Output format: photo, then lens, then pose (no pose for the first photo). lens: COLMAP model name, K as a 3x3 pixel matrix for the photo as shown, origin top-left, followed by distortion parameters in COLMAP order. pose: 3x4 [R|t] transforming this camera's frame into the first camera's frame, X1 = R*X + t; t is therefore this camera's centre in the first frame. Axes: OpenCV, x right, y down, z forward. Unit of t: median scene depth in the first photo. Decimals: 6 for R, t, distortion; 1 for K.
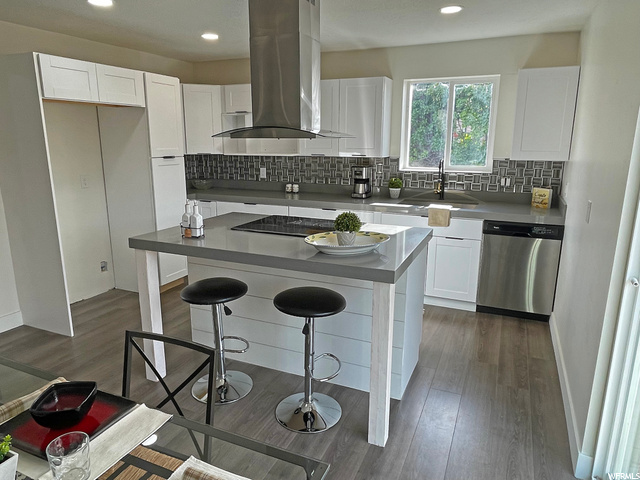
lens RADIAL K [[431.6, 0, 320.0], [0, 431.6, 240.0], [0, 0, 1]] dist [-0.001486, -0.001612]
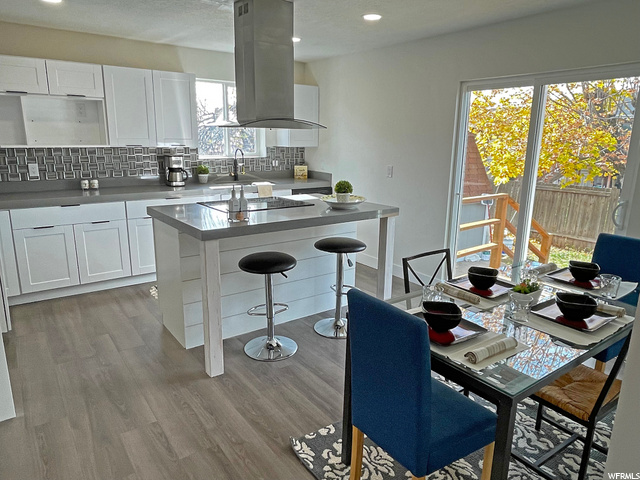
lens RADIAL K [[431.6, 0, 320.0], [0, 431.6, 240.0], [0, 0, 1]] dist [-0.001486, -0.001612]
pose [[0.499241, -0.195630, 0.844089, -0.693954], [0.187415, 0.975498, 0.115238, -0.026953], [-0.845951, 0.100663, 0.523673, 0.180726]]
